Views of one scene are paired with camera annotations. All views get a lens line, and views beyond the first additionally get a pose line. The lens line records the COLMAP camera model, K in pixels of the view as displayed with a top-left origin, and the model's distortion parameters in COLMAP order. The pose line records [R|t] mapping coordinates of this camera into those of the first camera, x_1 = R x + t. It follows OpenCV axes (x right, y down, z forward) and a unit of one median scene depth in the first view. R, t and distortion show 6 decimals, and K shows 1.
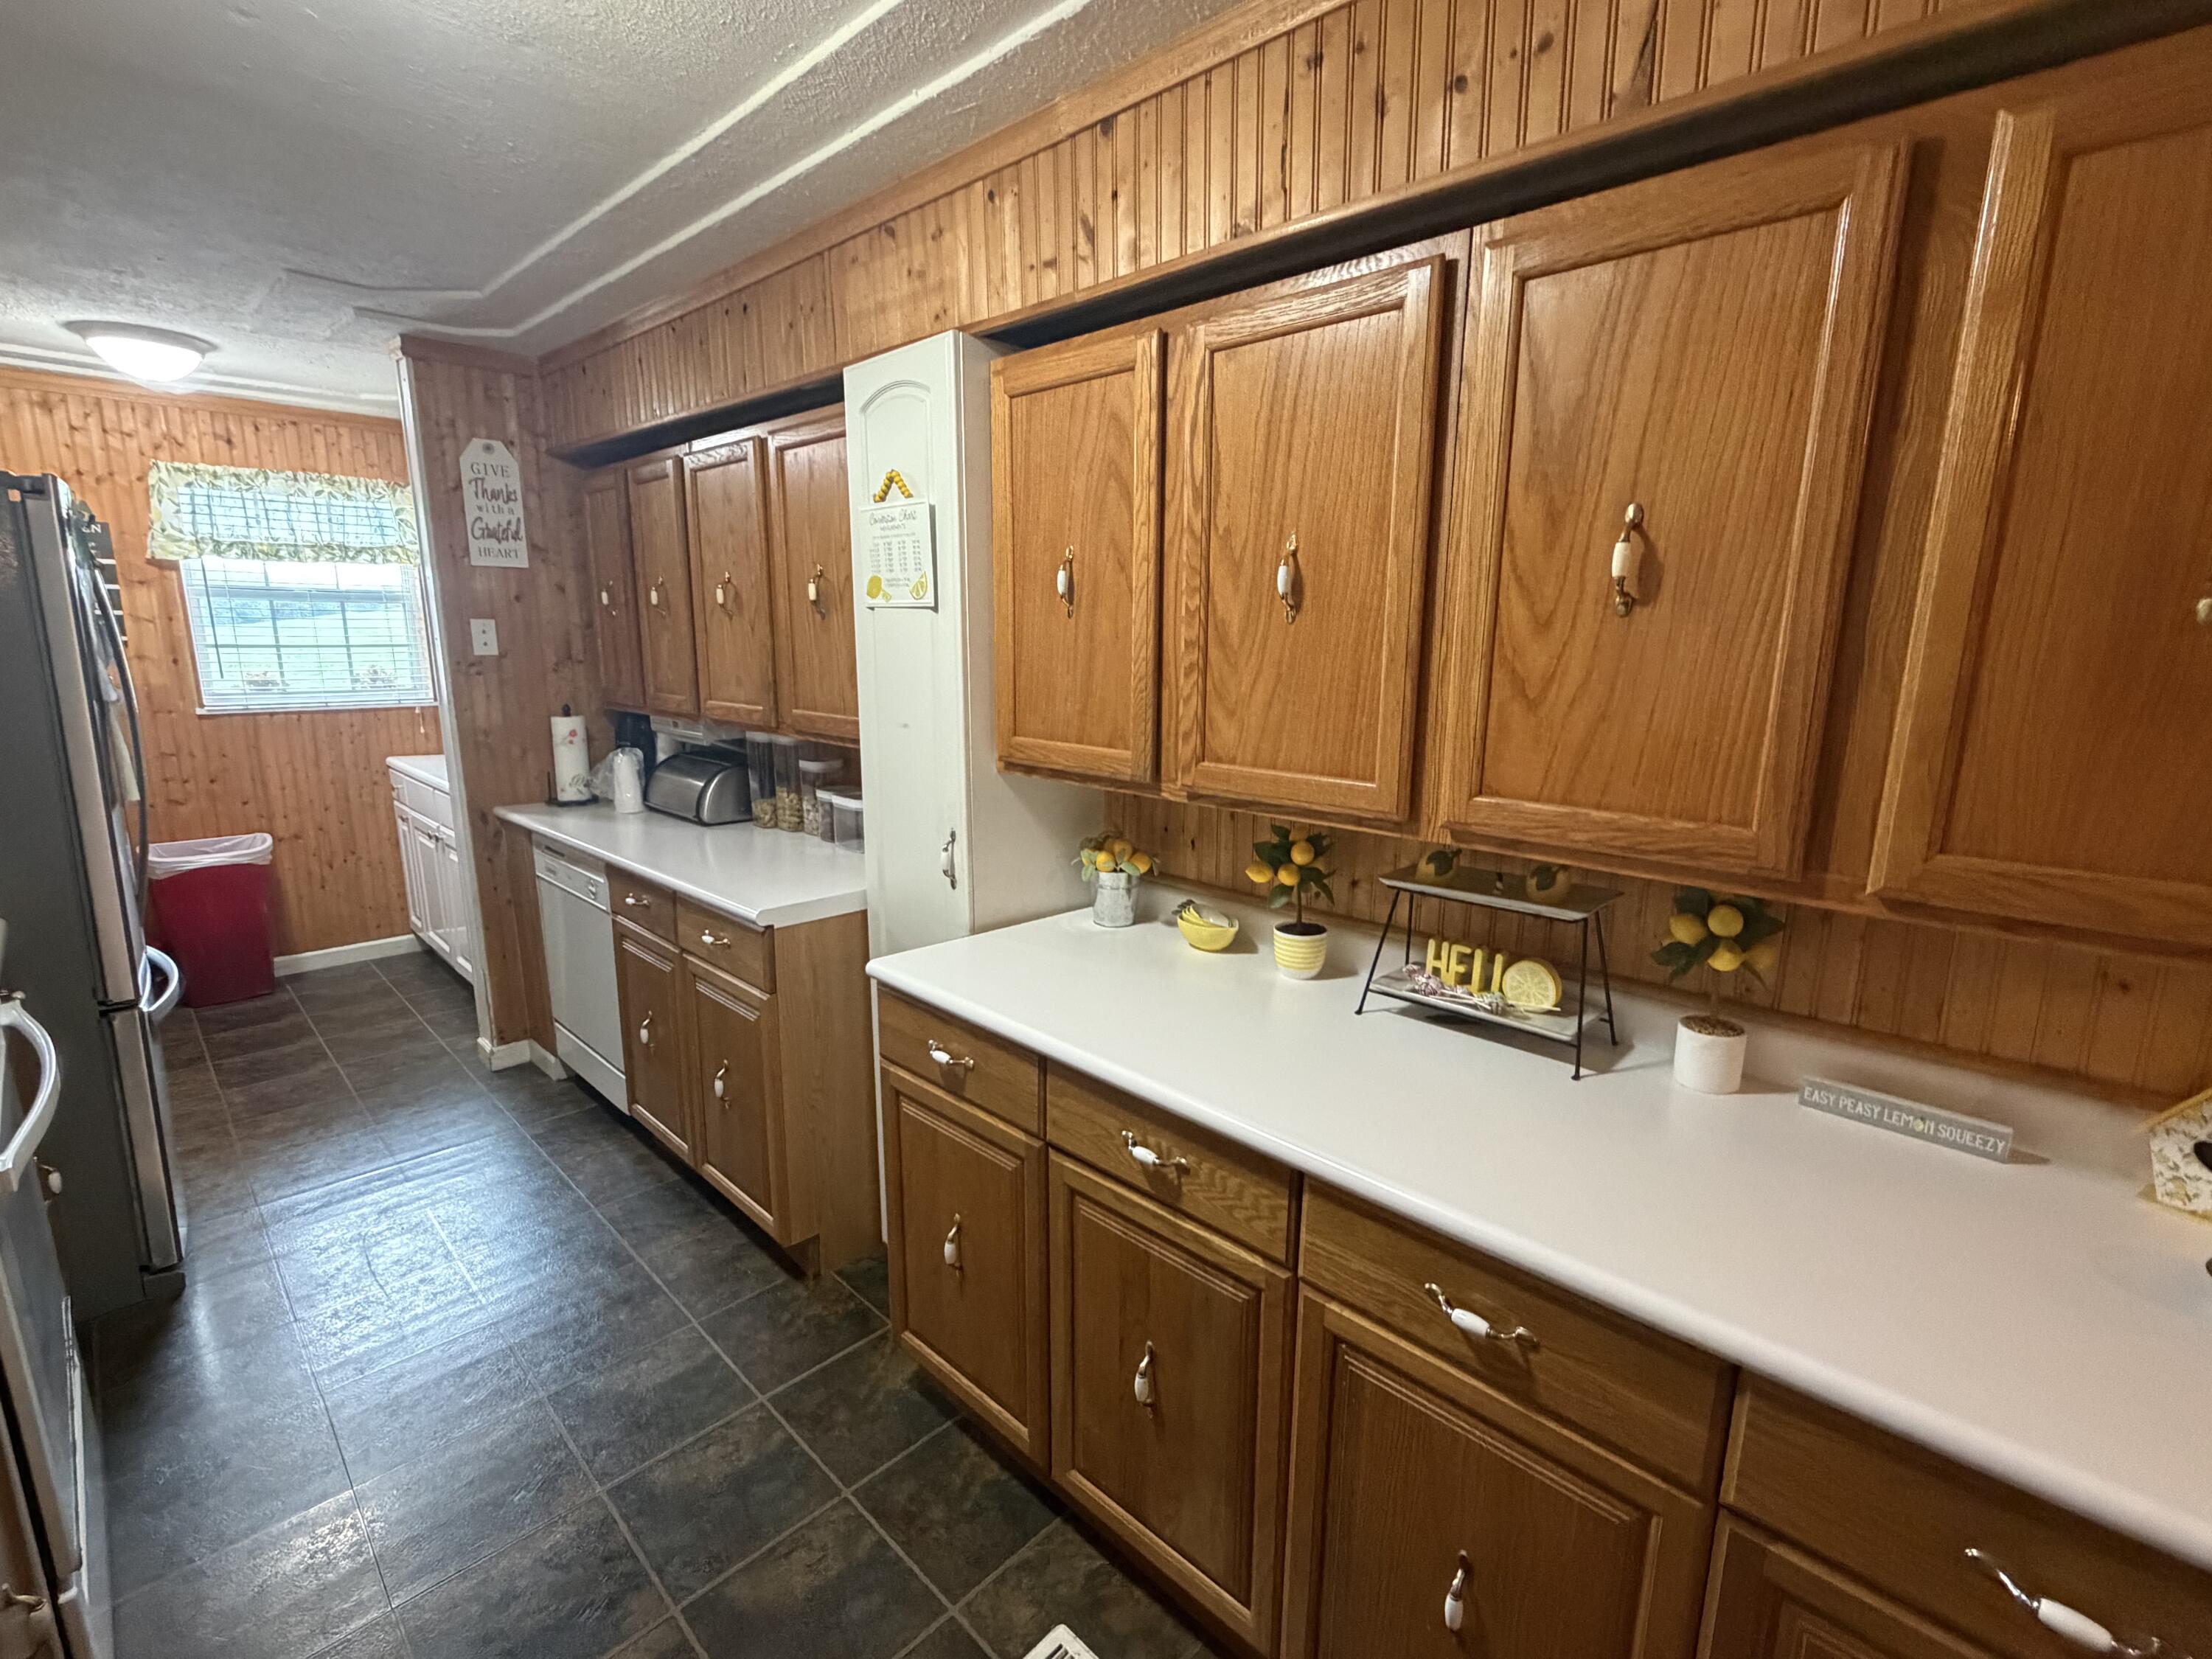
lens RADIAL K [[997.8, 0, 1107.9], [0, 997.8, 829.6], [0, 0, 1]] dist [-0.001200, 0.000569]
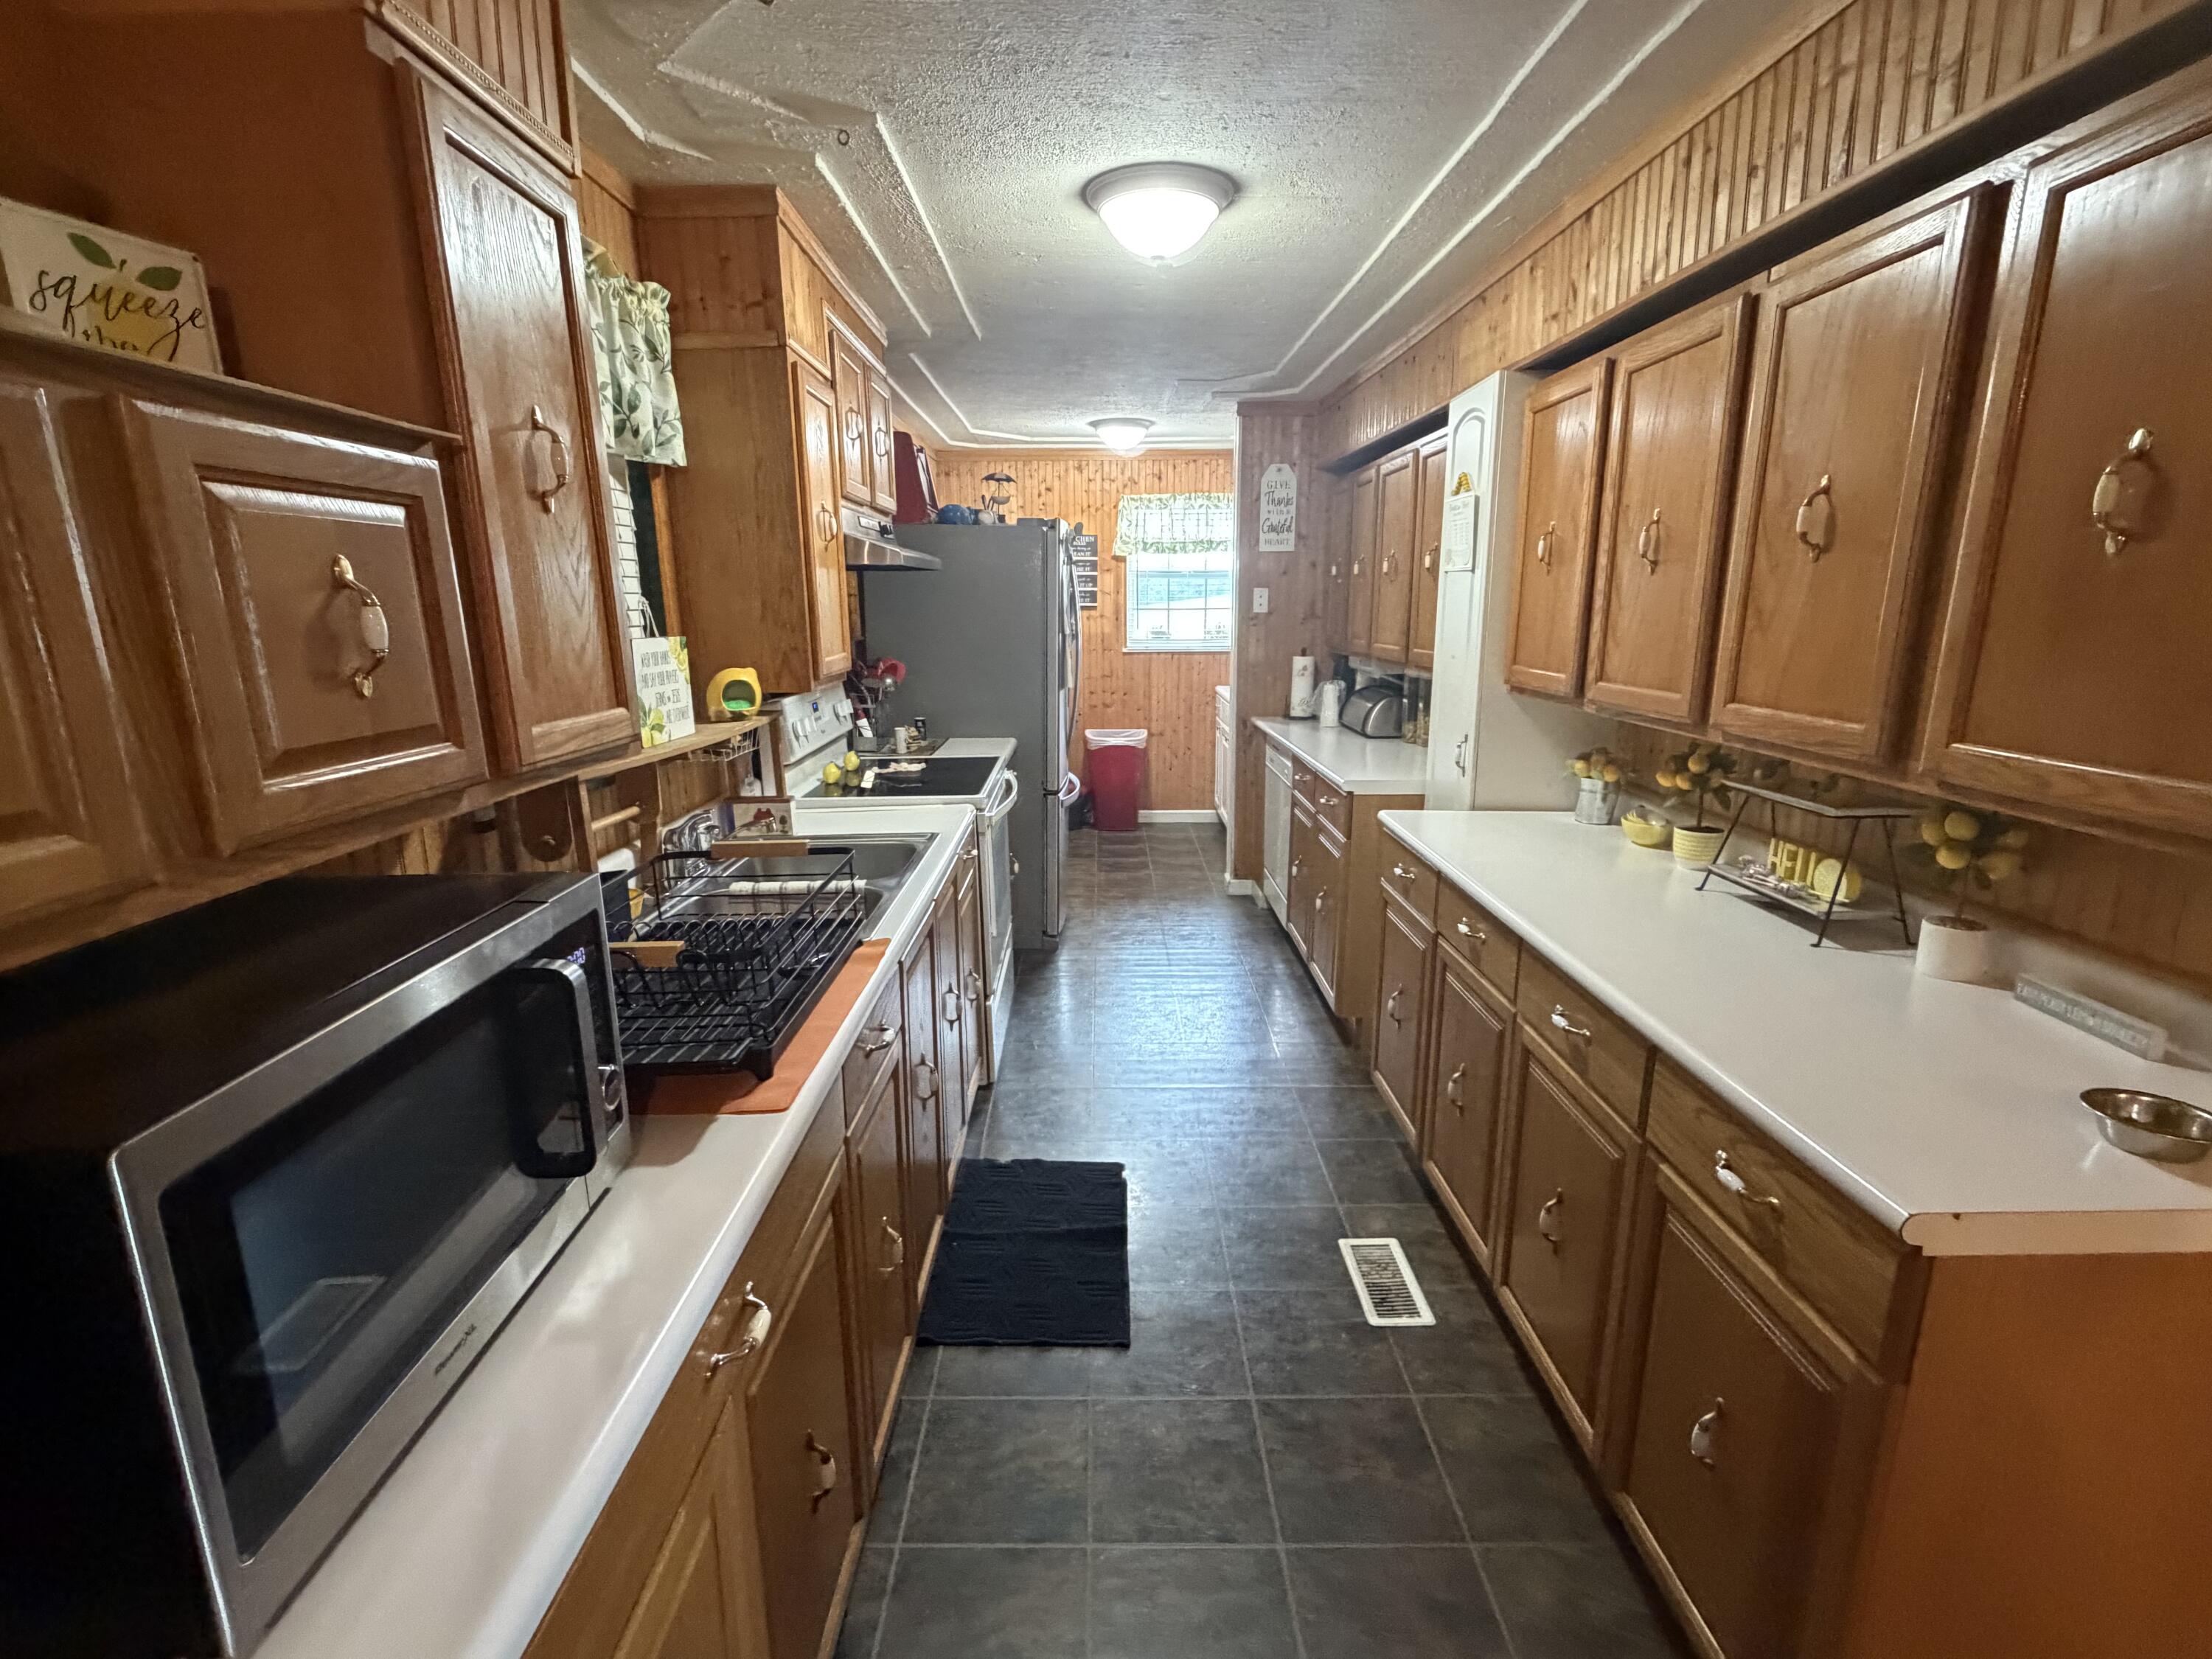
lens RADIAL K [[997.8, 0, 1104.3], [0, 997.8, 823.0], [0, 0, 1]] dist [-0.001200, 0.000569]
pose [[0.701291, 0.144075, -0.698164, 0.327481], [-0.127636, 0.988915, 0.075868, 0.057007], [0.701356, 0.035906, 0.711907, -0.224877]]
